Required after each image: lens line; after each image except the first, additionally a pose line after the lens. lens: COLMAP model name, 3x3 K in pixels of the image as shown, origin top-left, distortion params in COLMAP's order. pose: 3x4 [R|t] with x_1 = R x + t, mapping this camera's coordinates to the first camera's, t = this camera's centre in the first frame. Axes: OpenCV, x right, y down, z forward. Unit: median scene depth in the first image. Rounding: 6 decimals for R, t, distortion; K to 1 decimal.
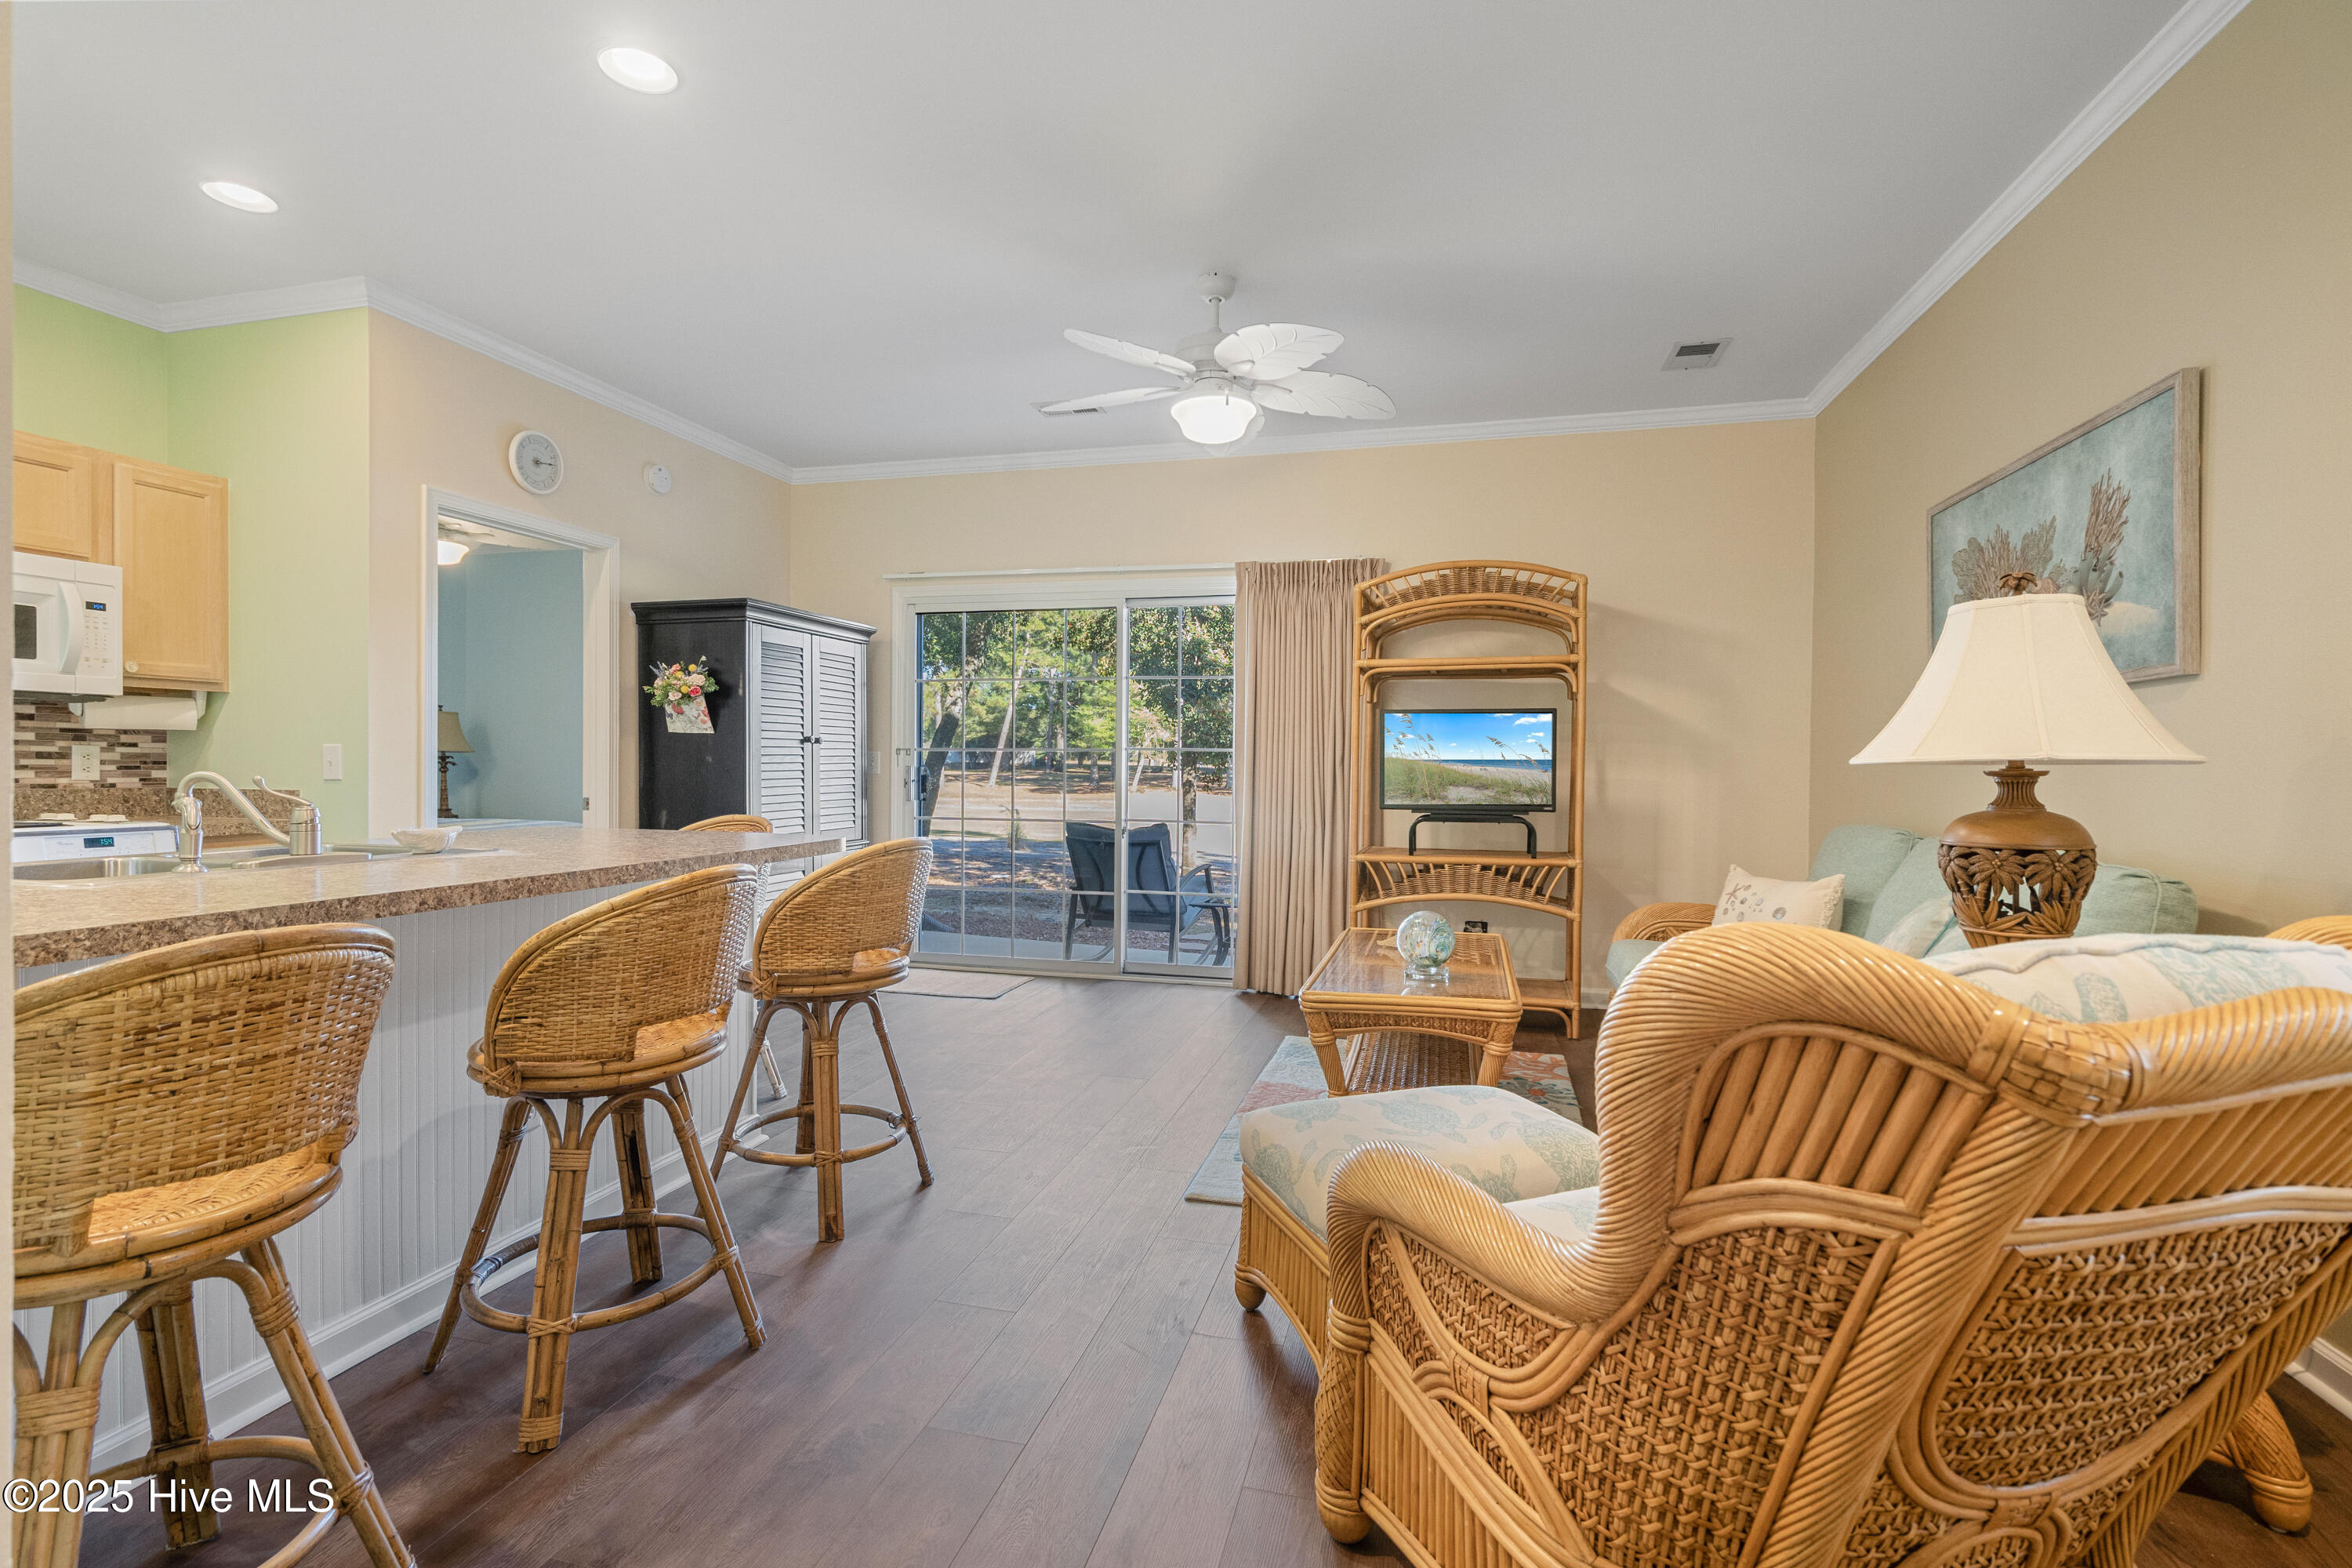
lens RADIAL K [[1075.7, 0, 1177.6], [0, 1075.7, 777.7], [0, 0, 1]] dist [-0.000164, 0.000165]
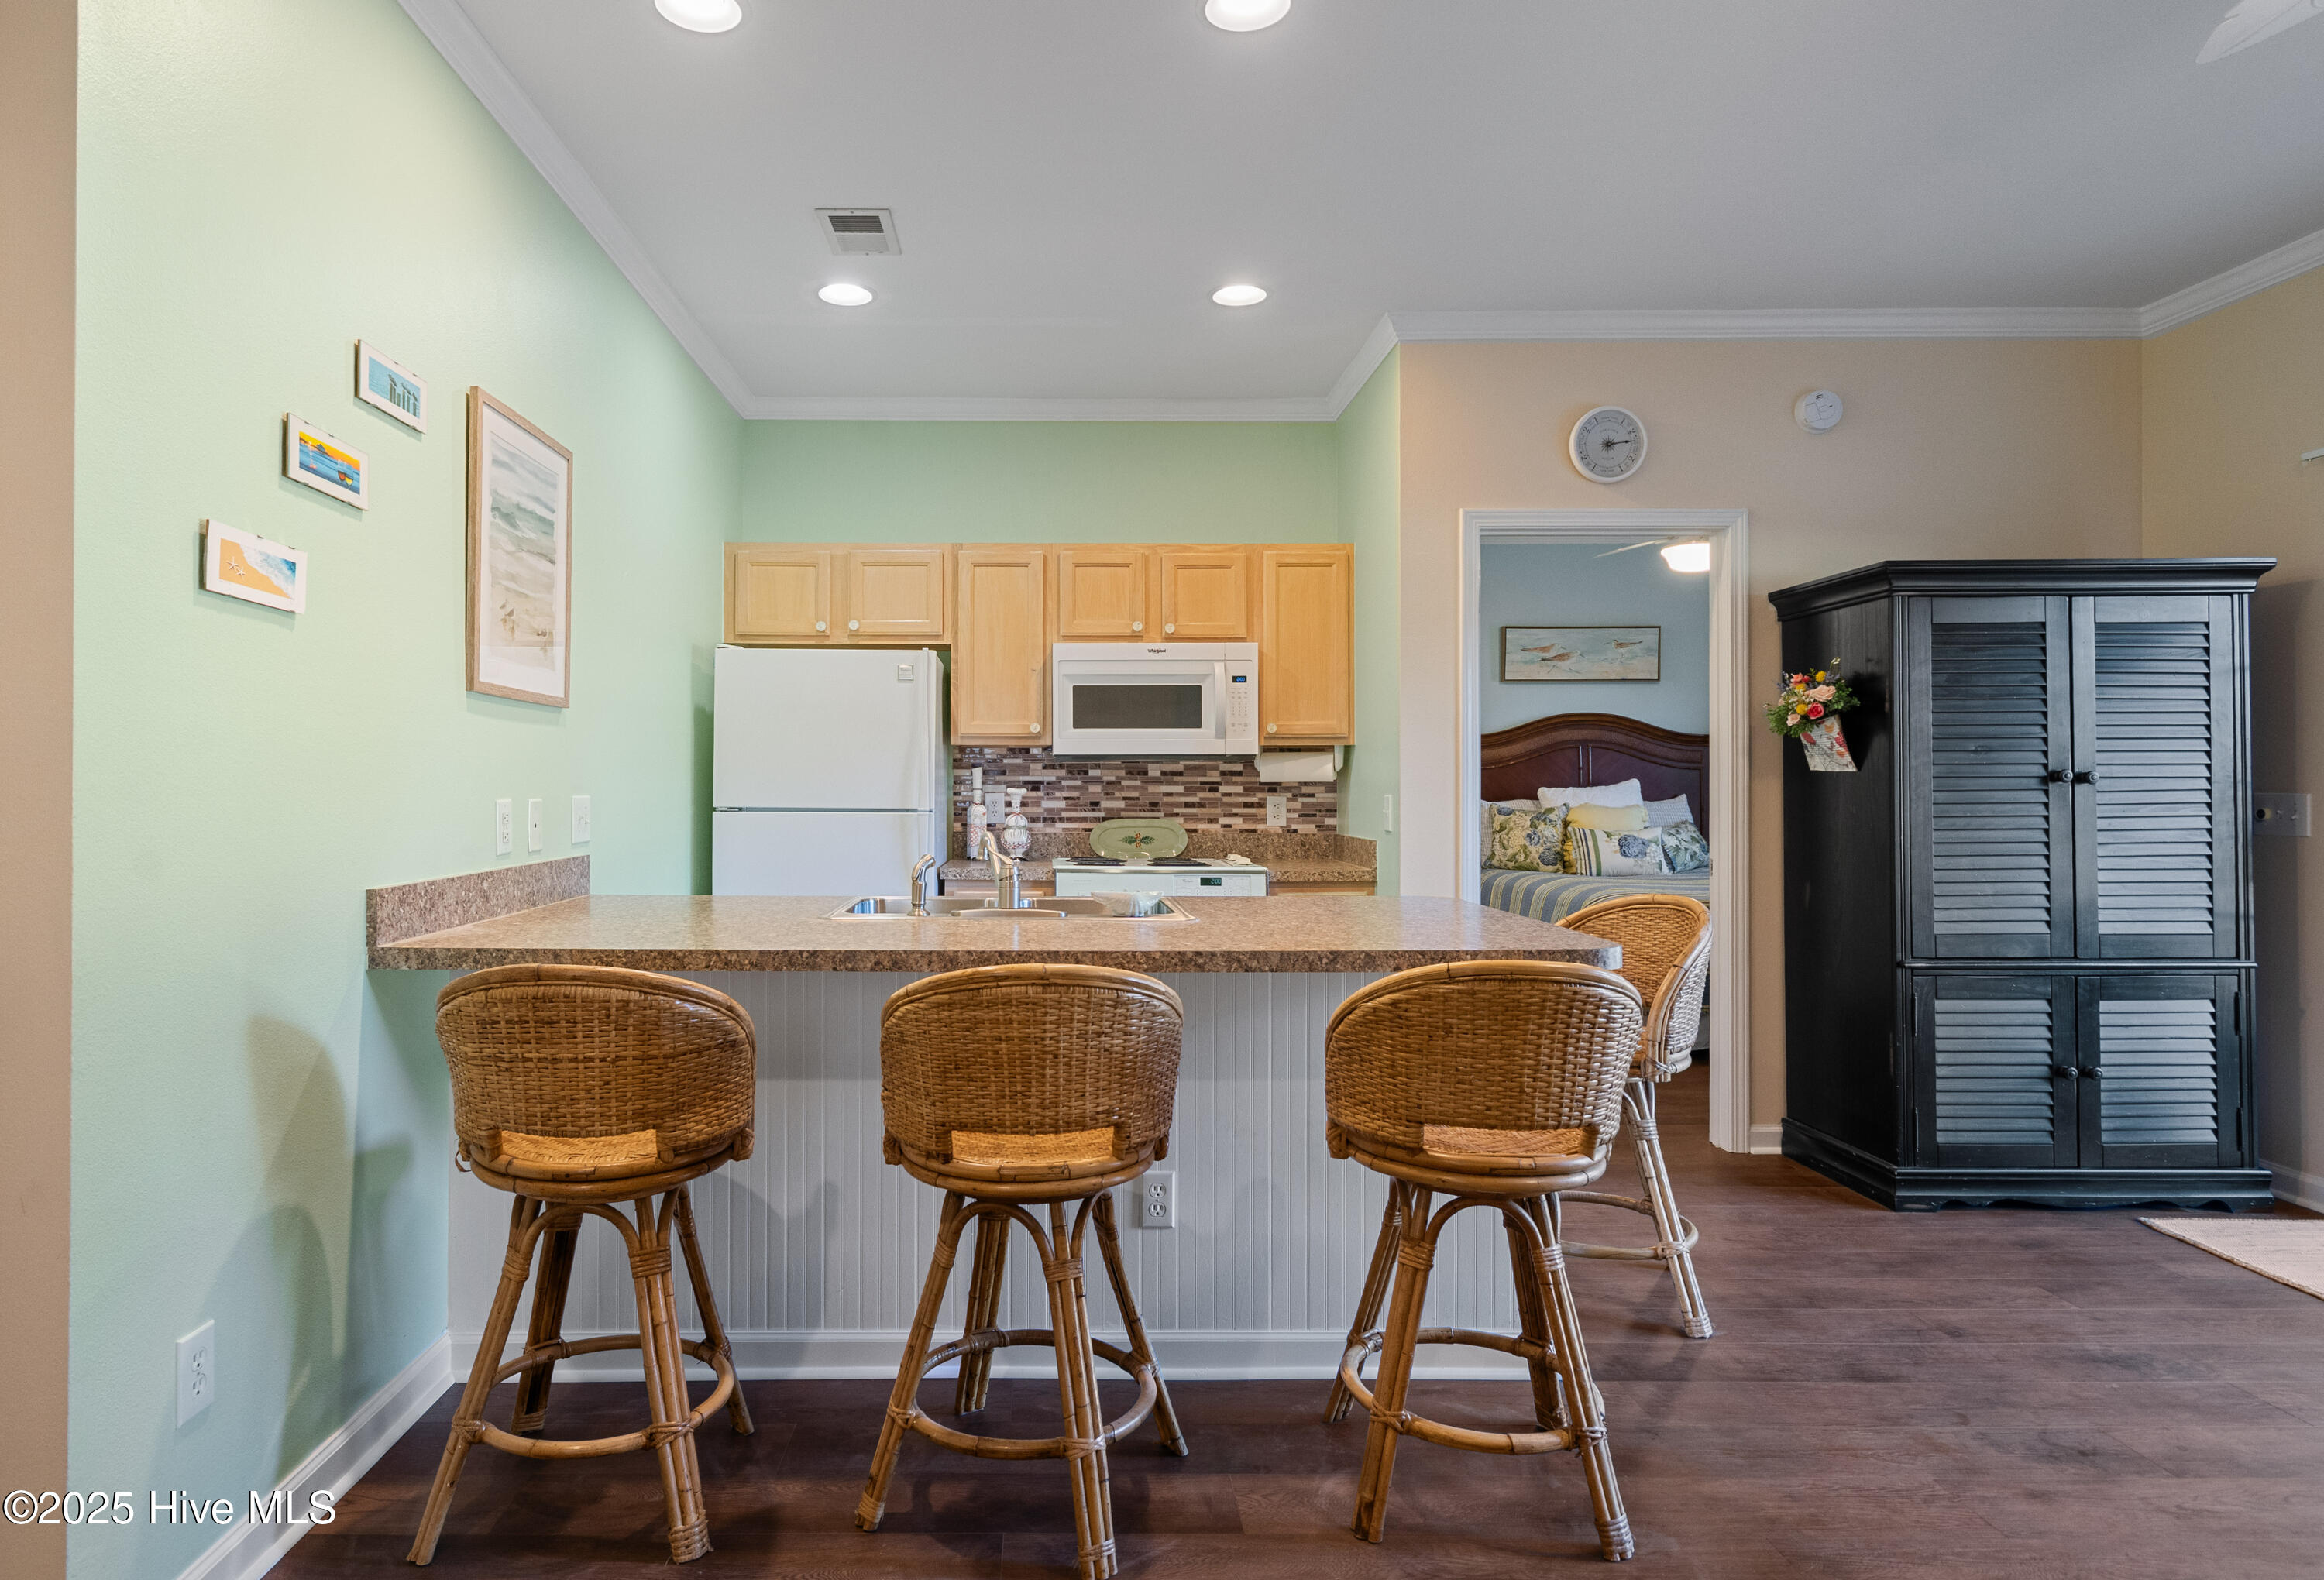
lens RADIAL K [[1317.4, 0, 1040.8], [0, 1317.4, 776.8], [0, 0, 1]] dist [-0.002461, 0.002615]
pose [[0.243394, -0.013948, -0.969827, 0.300627], [-0.009857, 0.999809, -0.016853, -0.024122], [0.969877, 0.013662, 0.243210, 0.397682]]
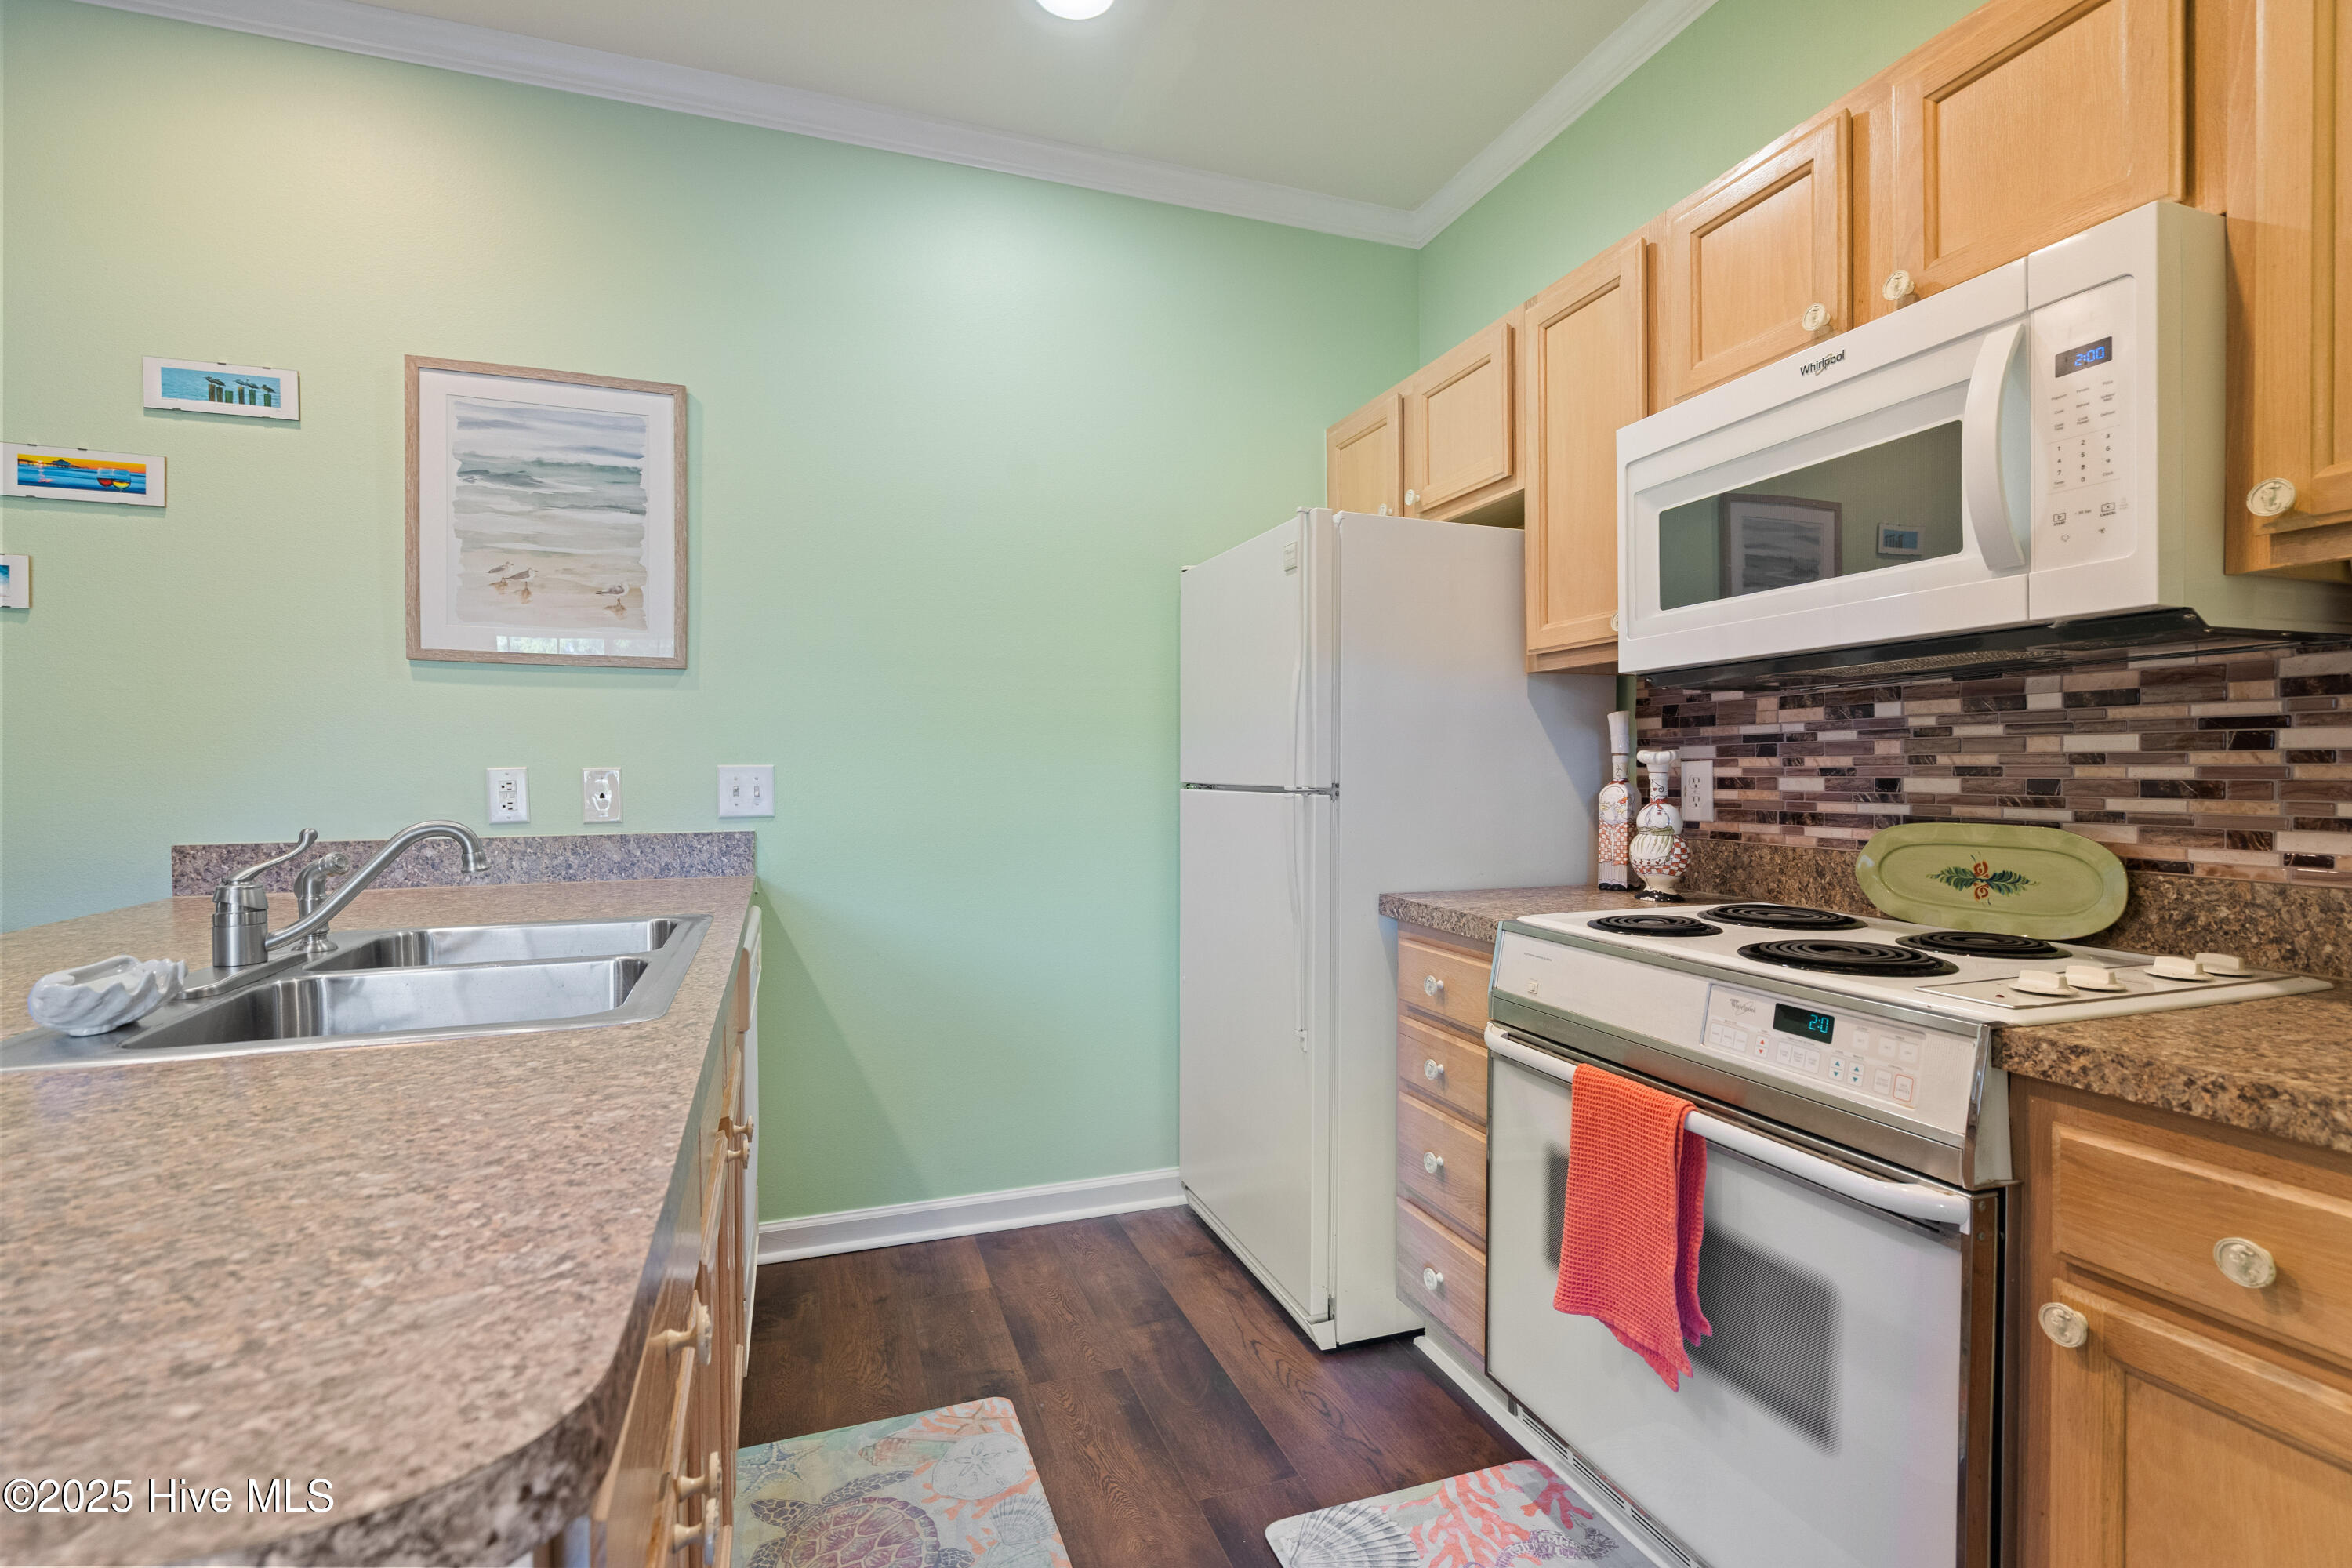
lens RADIAL K [[1069.4, 0, 1165.9], [0, 1069.4, 783.3], [0, 0, 1]] dist [0.002440, 0.000137]
pose [[-0.832617, 0.000223, -0.553850, -0.515860], [-0.008816, 0.999868, 0.013655, -0.023499], [0.553780, 0.016252, -0.832505, 1.012597]]
